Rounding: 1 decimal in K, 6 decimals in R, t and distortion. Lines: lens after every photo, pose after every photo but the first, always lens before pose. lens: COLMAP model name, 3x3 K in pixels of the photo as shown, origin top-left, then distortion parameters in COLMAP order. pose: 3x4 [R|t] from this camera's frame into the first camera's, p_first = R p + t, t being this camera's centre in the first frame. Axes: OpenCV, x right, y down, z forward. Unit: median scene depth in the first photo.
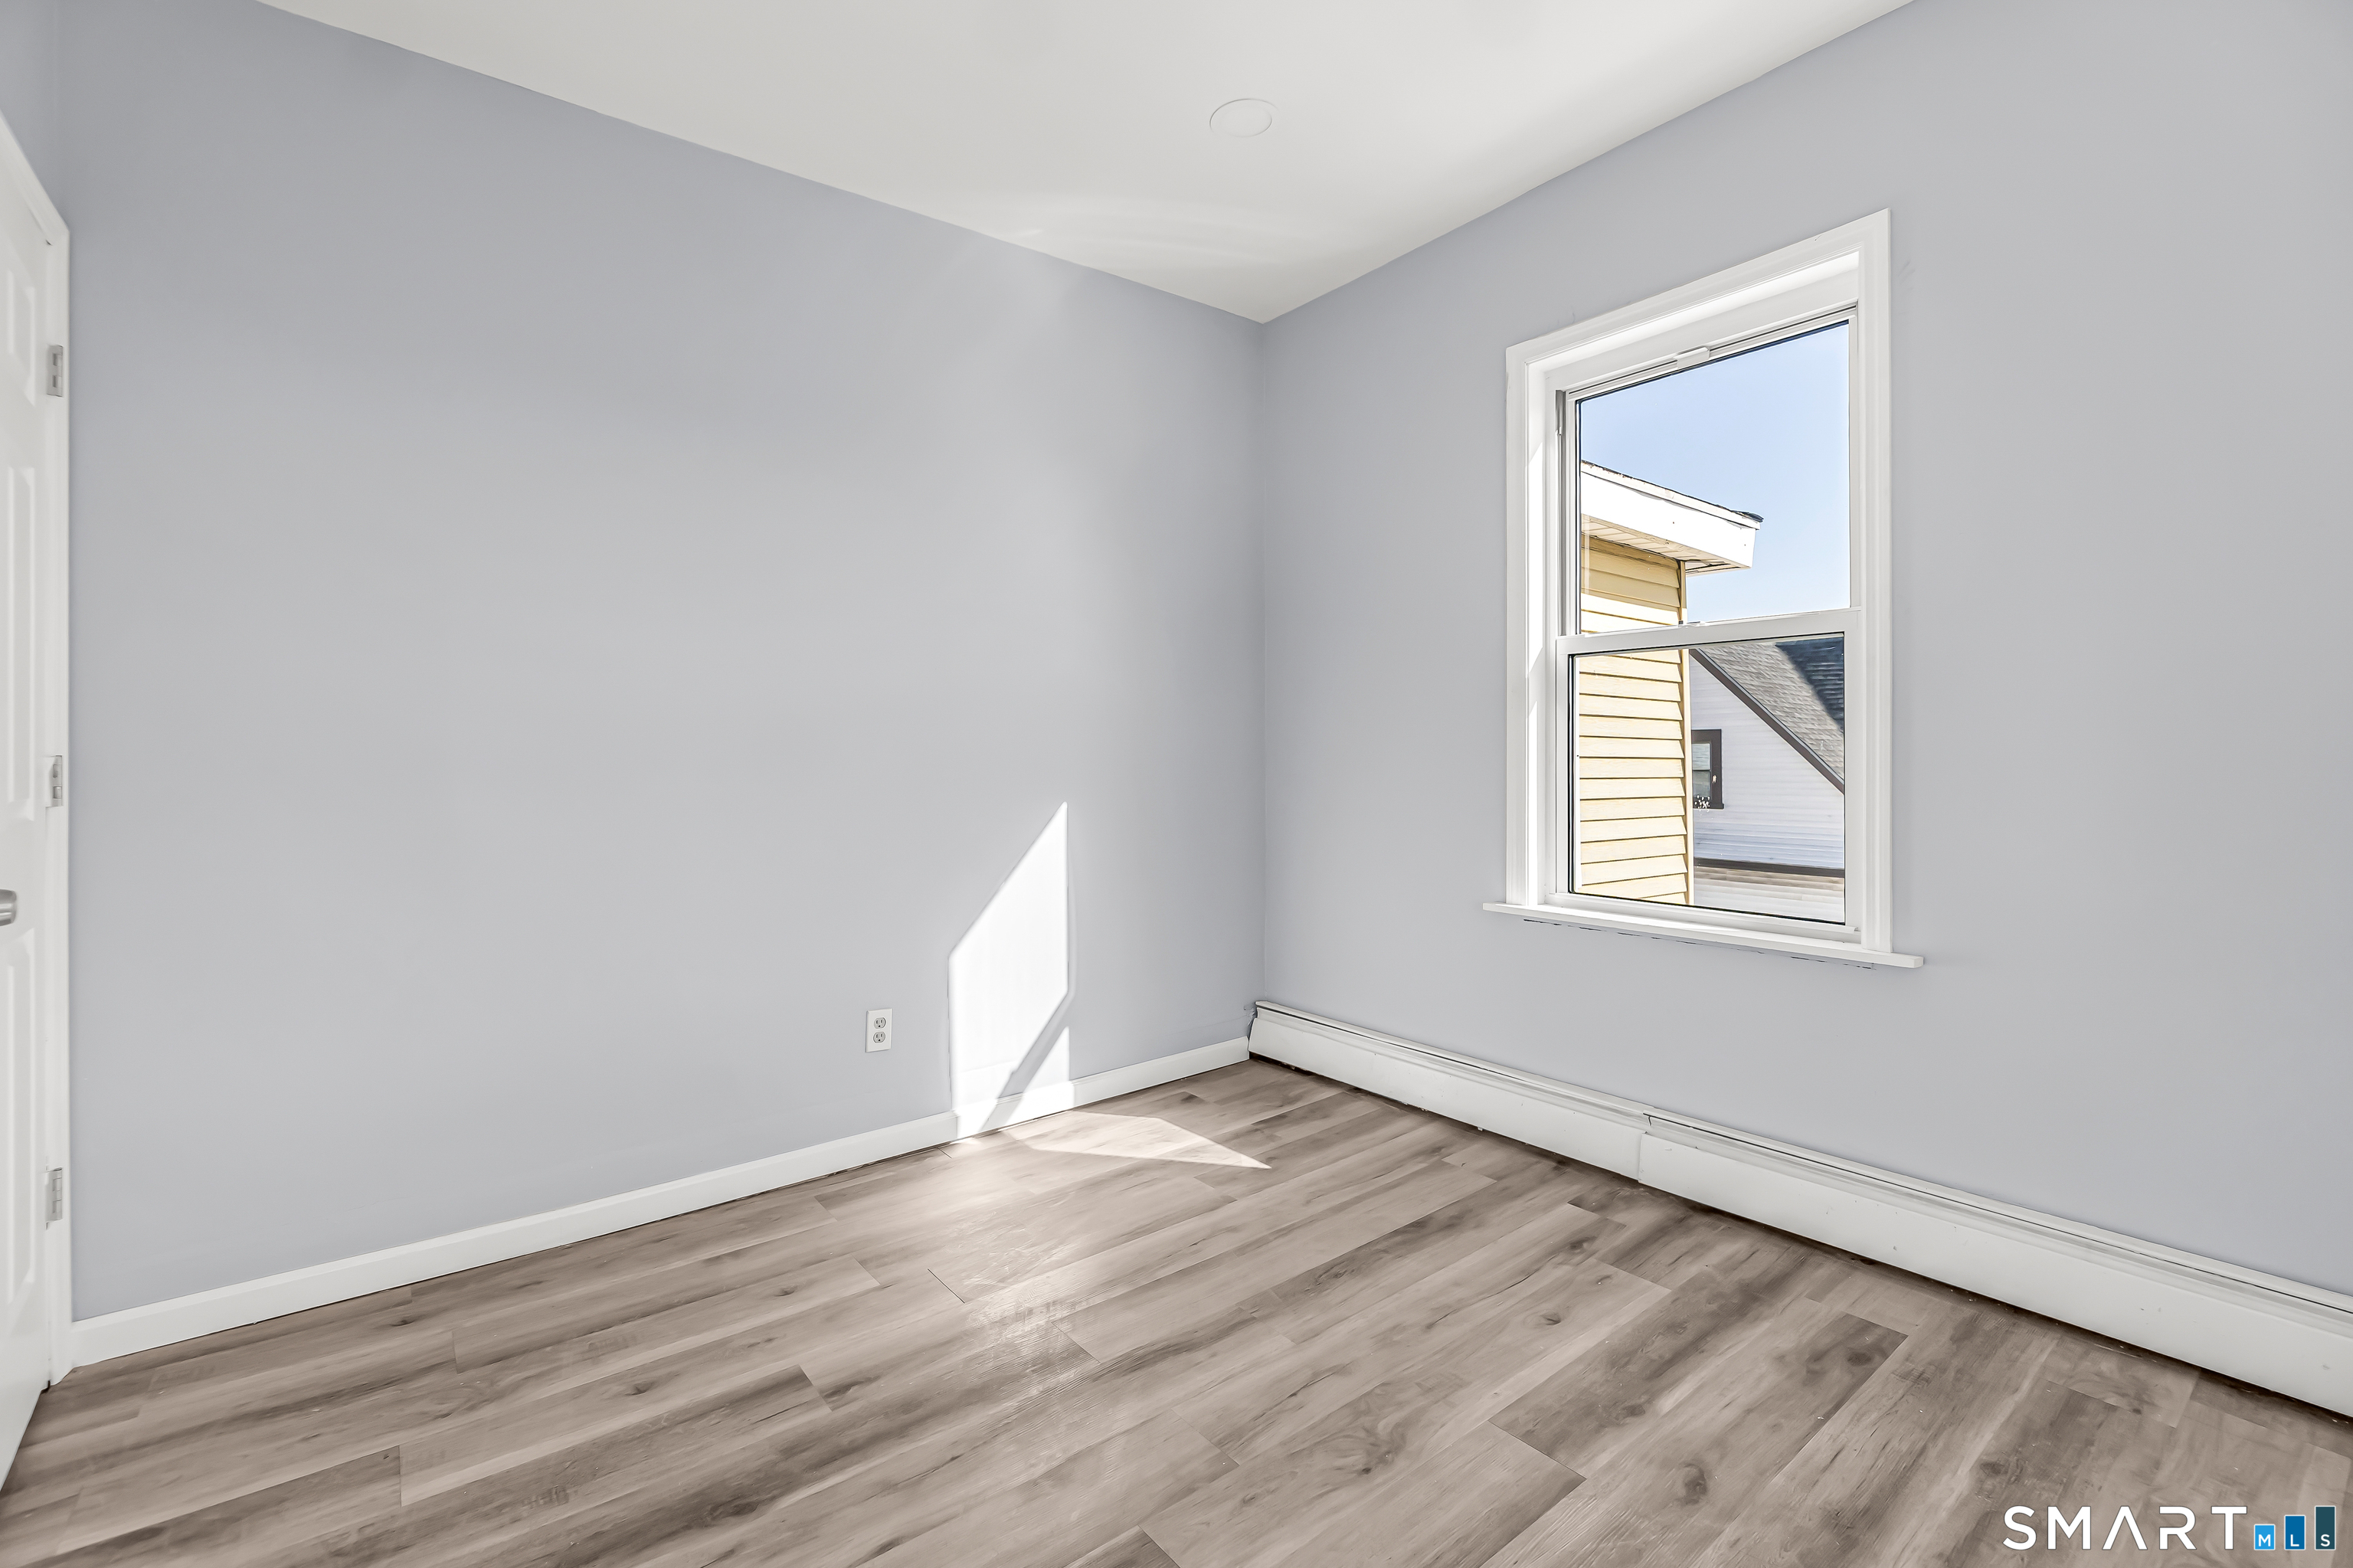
lens RADIAL K [[1022.0, 0, 1165.8], [0, 1022.0, 761.1], [0, 0, 1]] dist [0.000701, 0.000313]
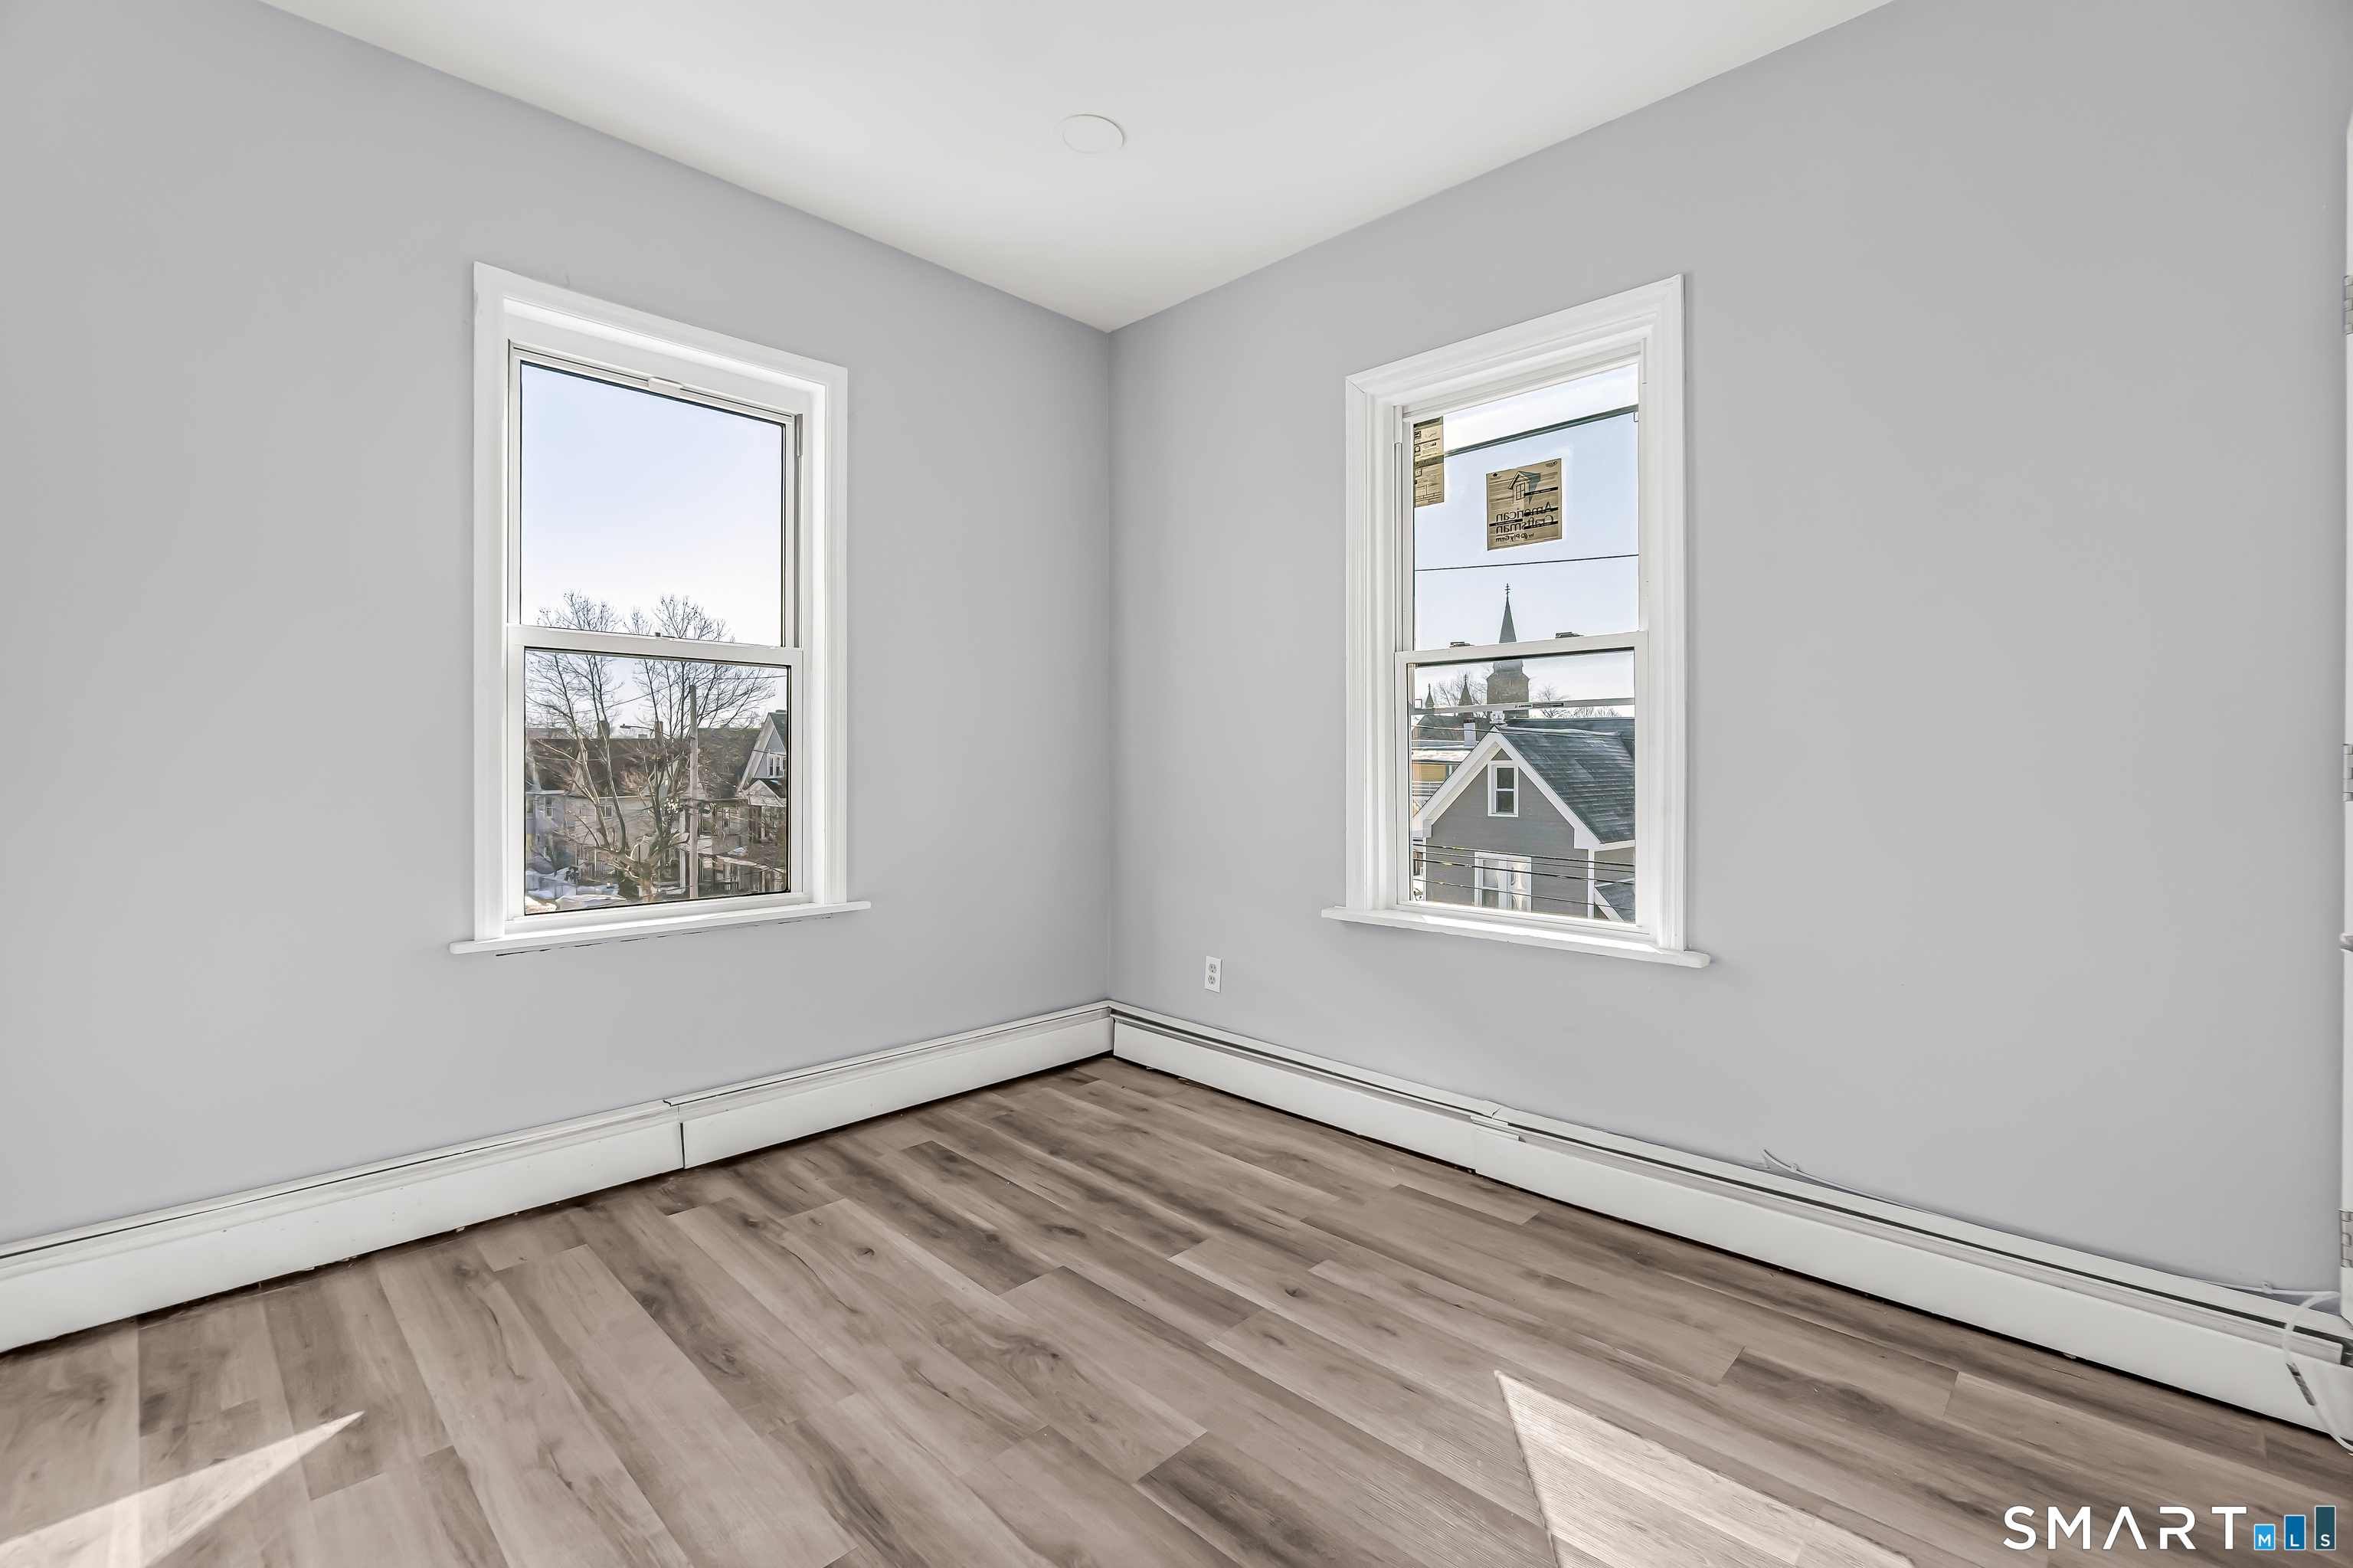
lens RADIAL K [[1022.0, 0, 1165.8], [0, 1022.0, 761.1], [0, 0, 1]] dist [0.000701, 0.000313]
pose [[-0.124669, 0.004363, 0.992189, -0.732252], [0.004366, 0.999983, -0.003849, 0.002426], [-0.992189, 0.003852, -0.124686, 0.737780]]
